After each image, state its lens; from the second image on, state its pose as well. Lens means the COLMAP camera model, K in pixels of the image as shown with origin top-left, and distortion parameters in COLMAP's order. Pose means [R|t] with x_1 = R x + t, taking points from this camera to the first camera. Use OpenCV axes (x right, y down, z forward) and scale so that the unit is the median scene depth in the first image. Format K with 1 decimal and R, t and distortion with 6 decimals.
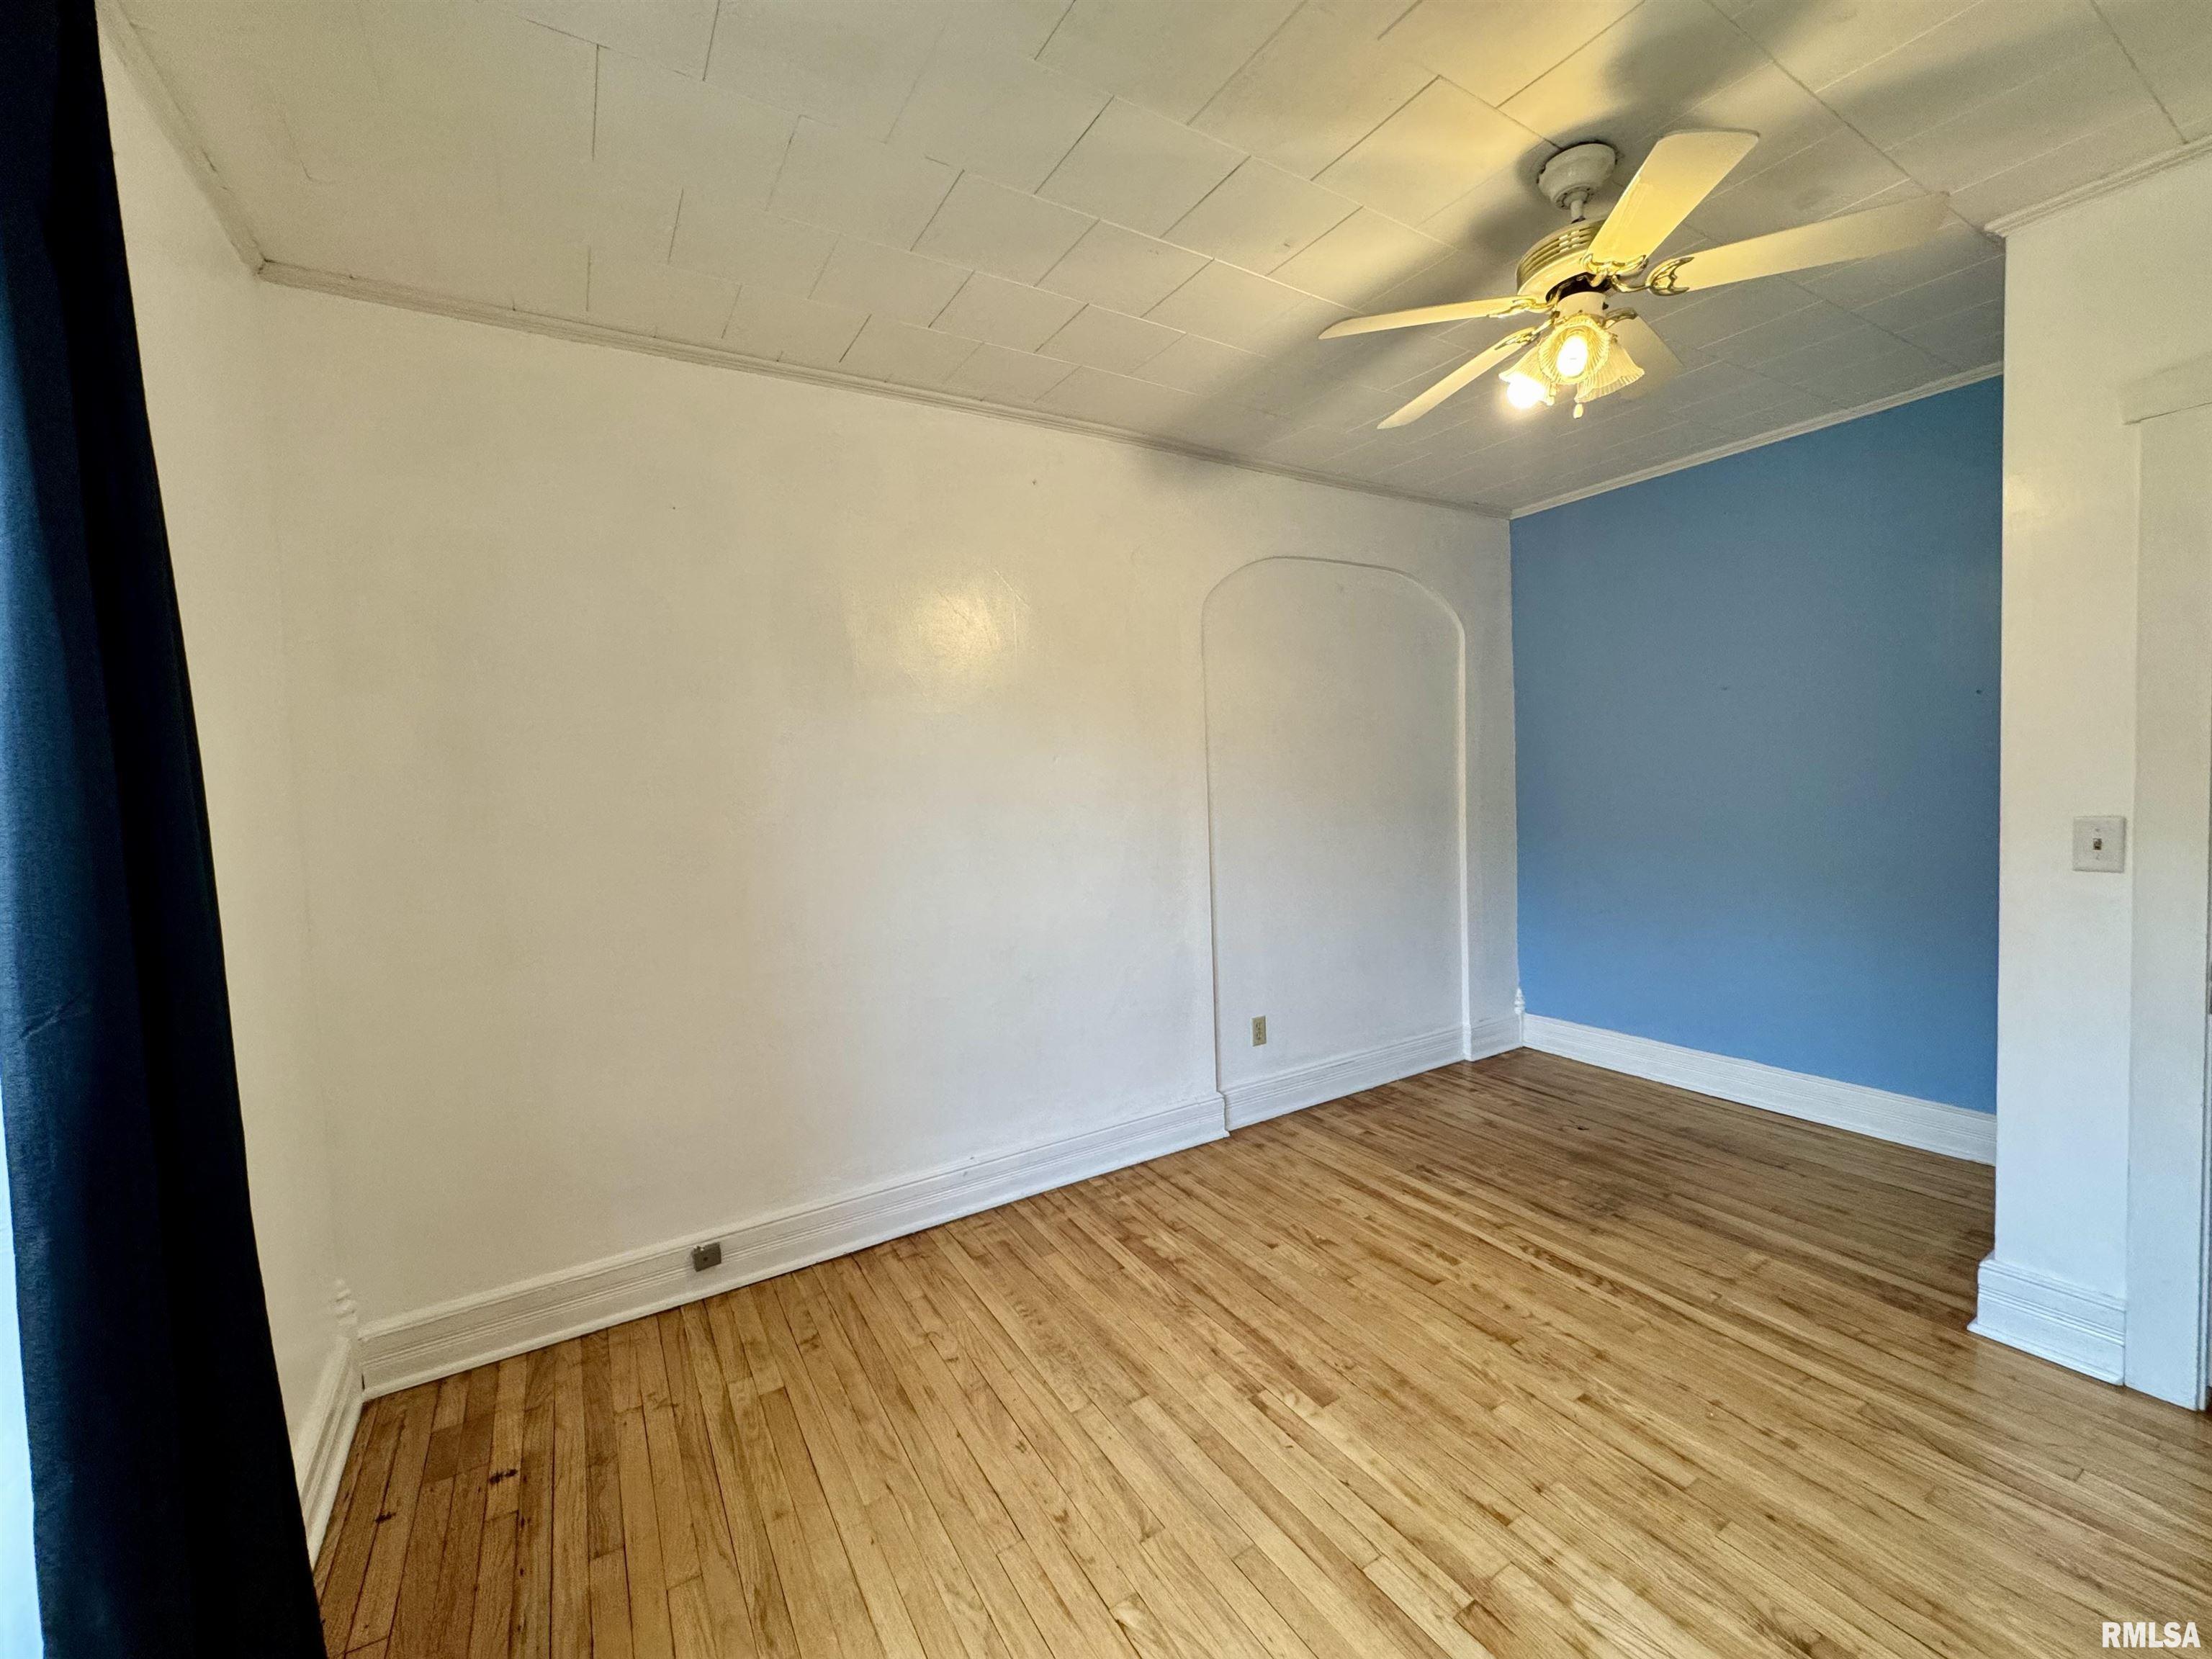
lens RADIAL K [[882.6, 0, 1106.7], [0, 882.6, 826.3], [0, 0, 1]] dist [-0.001878, -0.000010]
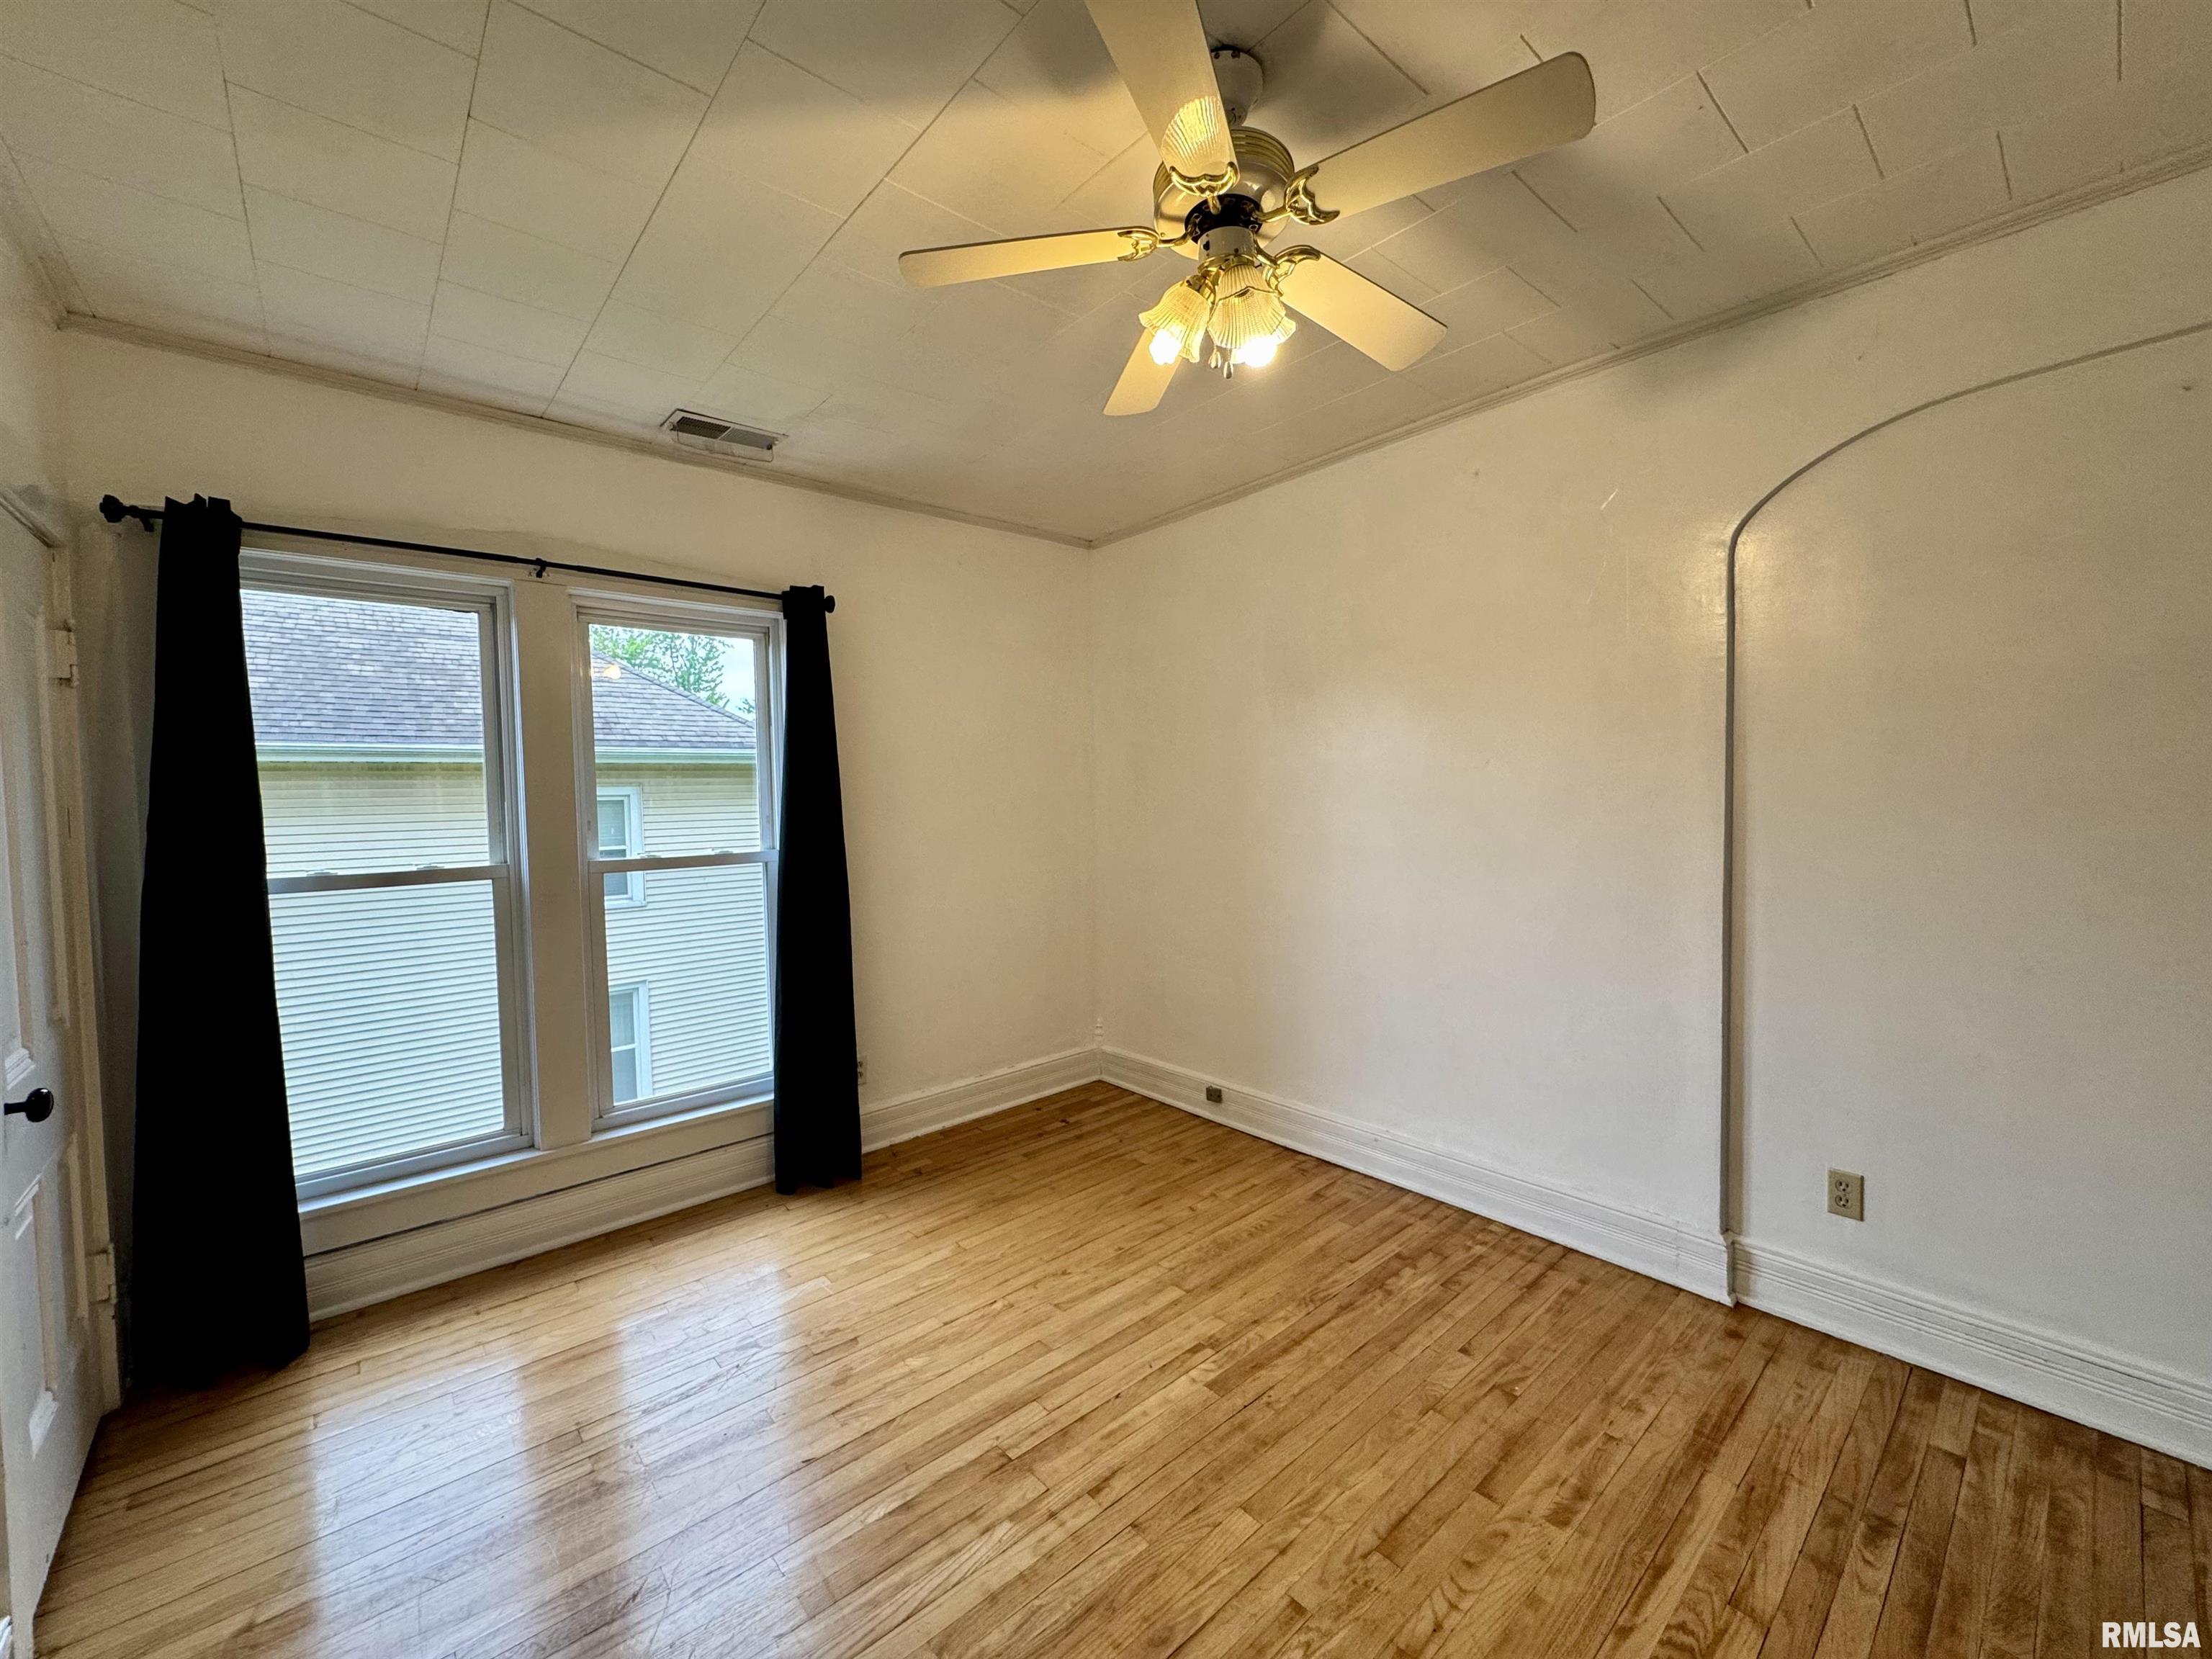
lens RADIAL K [[882.6, 0, 1106.7], [0, 882.6, 826.3], [0, 0, 1]] dist [-0.001878, -0.000010]
pose [[0.167606, 0.070585, -0.983324, 1.027135], [-0.042365, 0.997028, 0.064347, -0.067113], [0.984943, 0.030873, 0.170098, 0.569284]]
